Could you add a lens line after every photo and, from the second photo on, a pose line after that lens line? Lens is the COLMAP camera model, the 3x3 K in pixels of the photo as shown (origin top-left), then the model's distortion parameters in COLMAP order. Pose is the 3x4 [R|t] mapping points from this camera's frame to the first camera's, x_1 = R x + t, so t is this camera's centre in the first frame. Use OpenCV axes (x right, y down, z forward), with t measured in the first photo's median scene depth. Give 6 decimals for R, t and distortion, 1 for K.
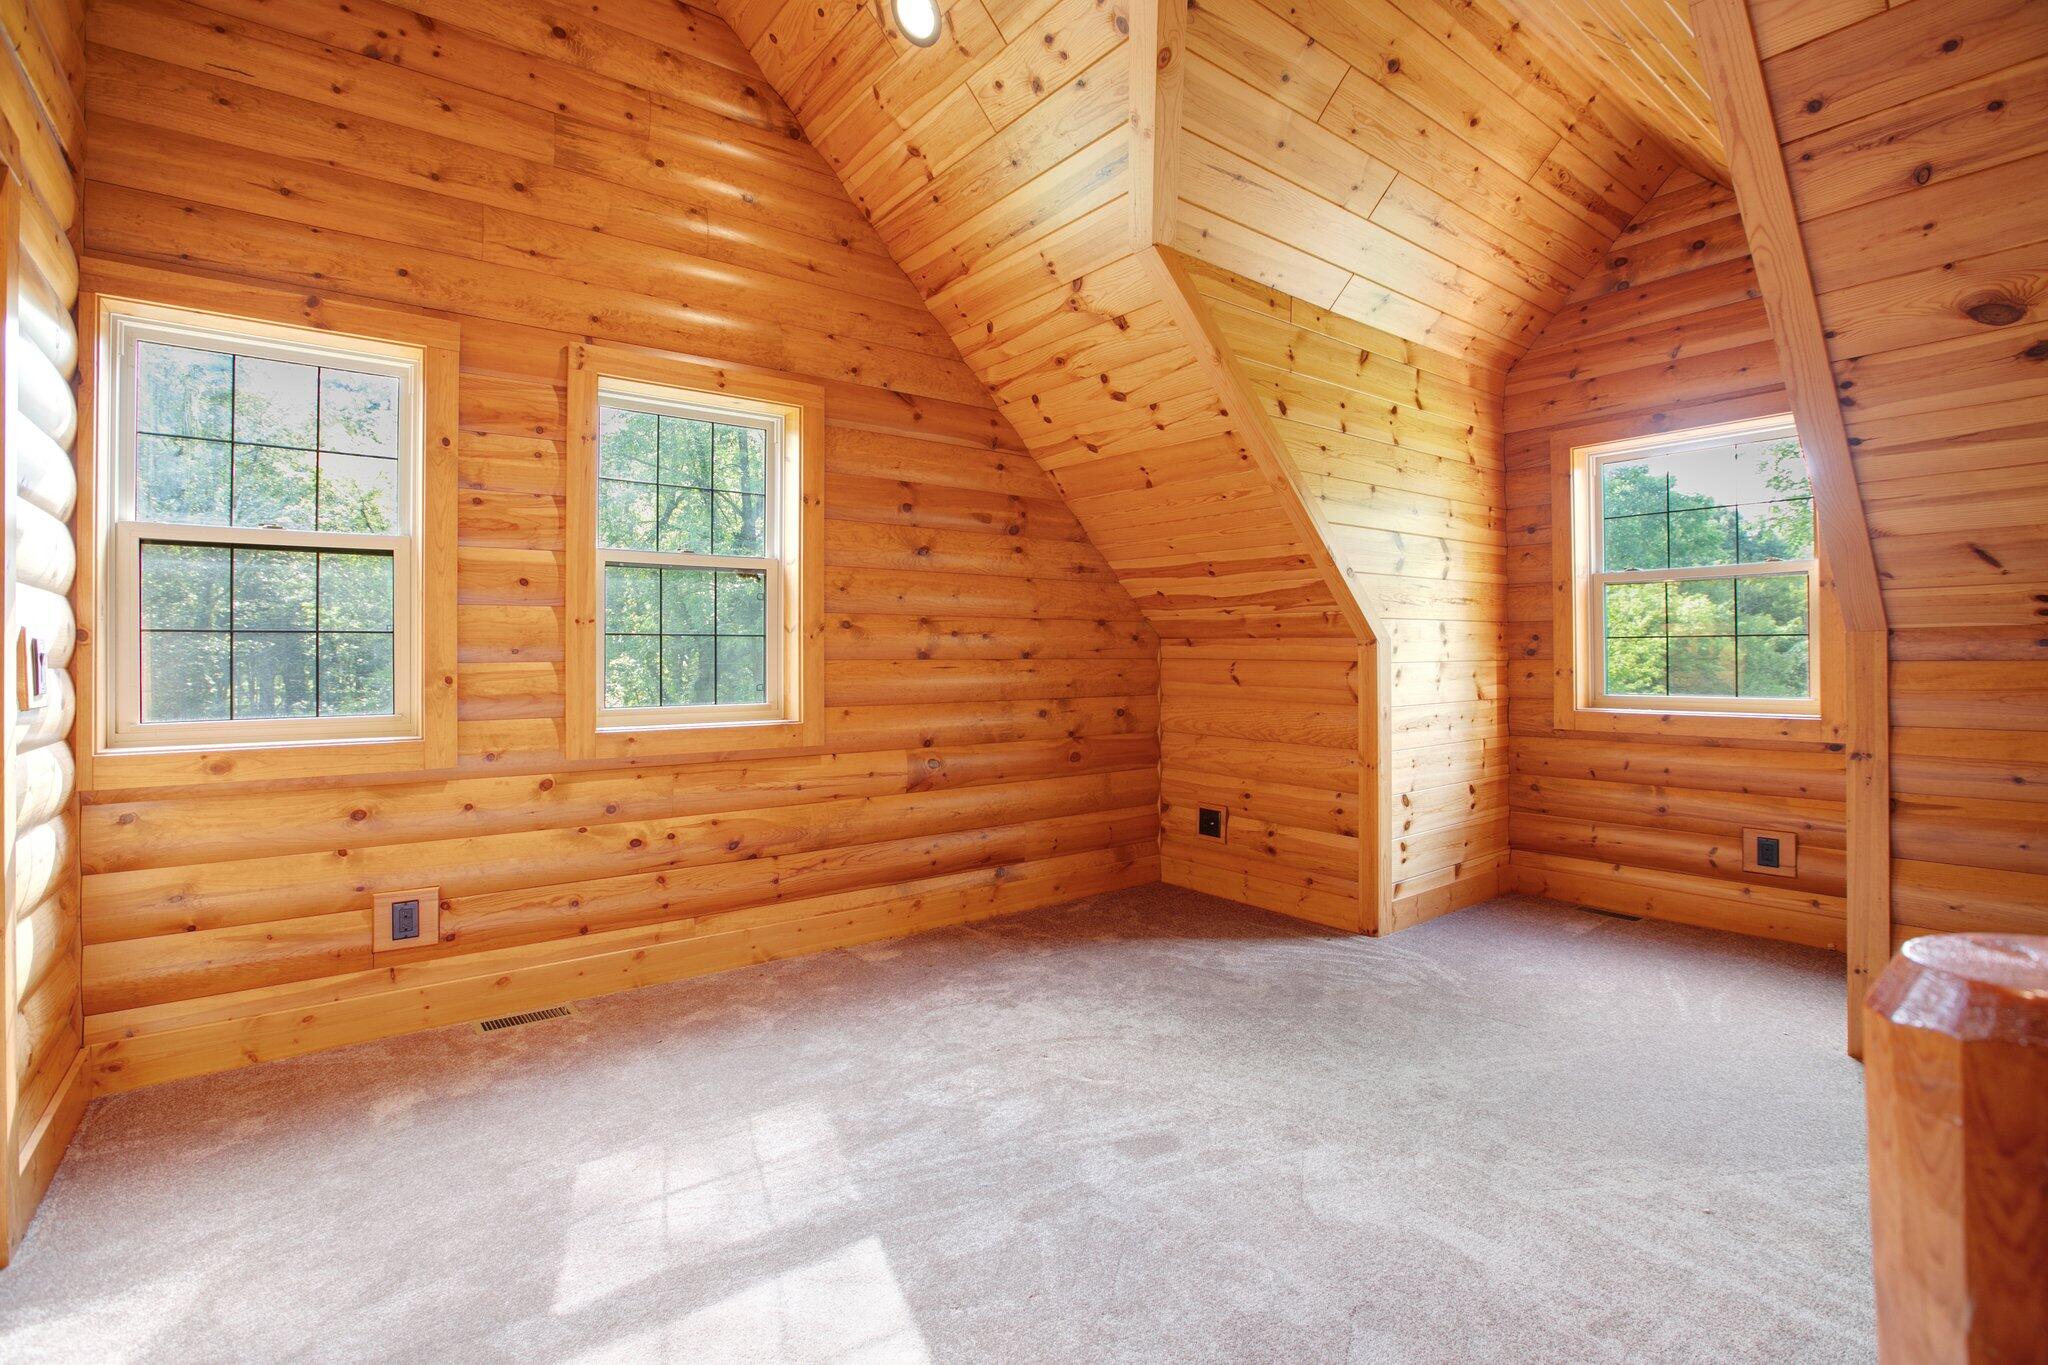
lens RADIAL K [[936.0, 0, 1014.2], [0, 936.0, 671.8], [0, 0, 1]] dist [-0.053450, 0.019891]
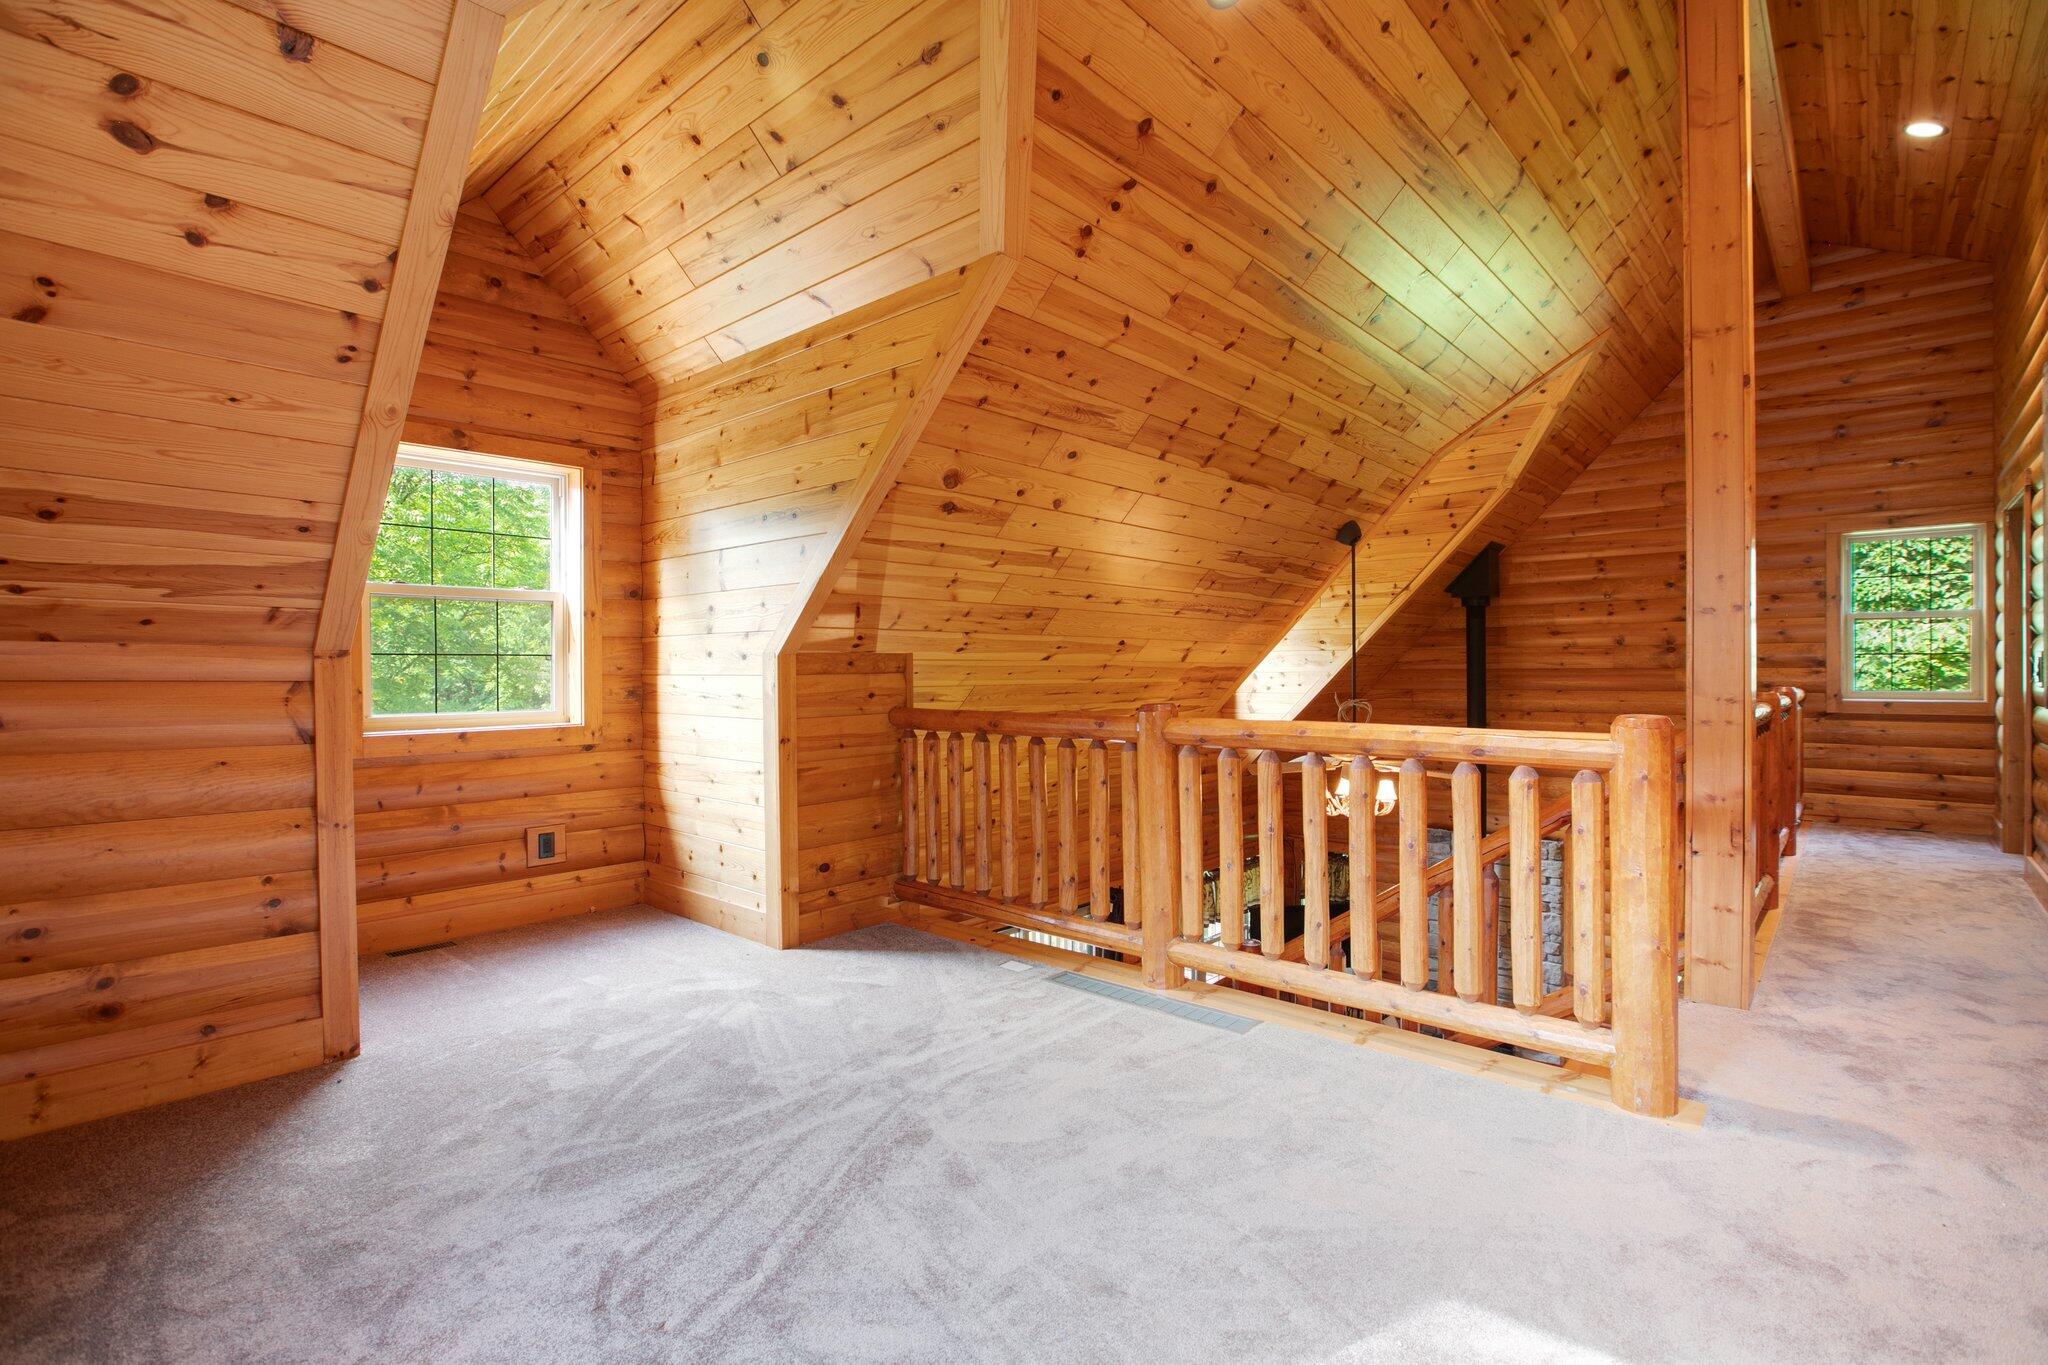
lens RADIAL K [[936.0, 0, 1014.2], [0, 936.0, 671.8], [0, 0, 1]] dist [-0.053450, 0.019891]
pose [[-0.179907, 0.004823, 0.983672, -0.403724], [0.014649, 0.999890, -0.002223, -0.008863], [-0.983575, 0.014010, -0.179958, 0.591547]]
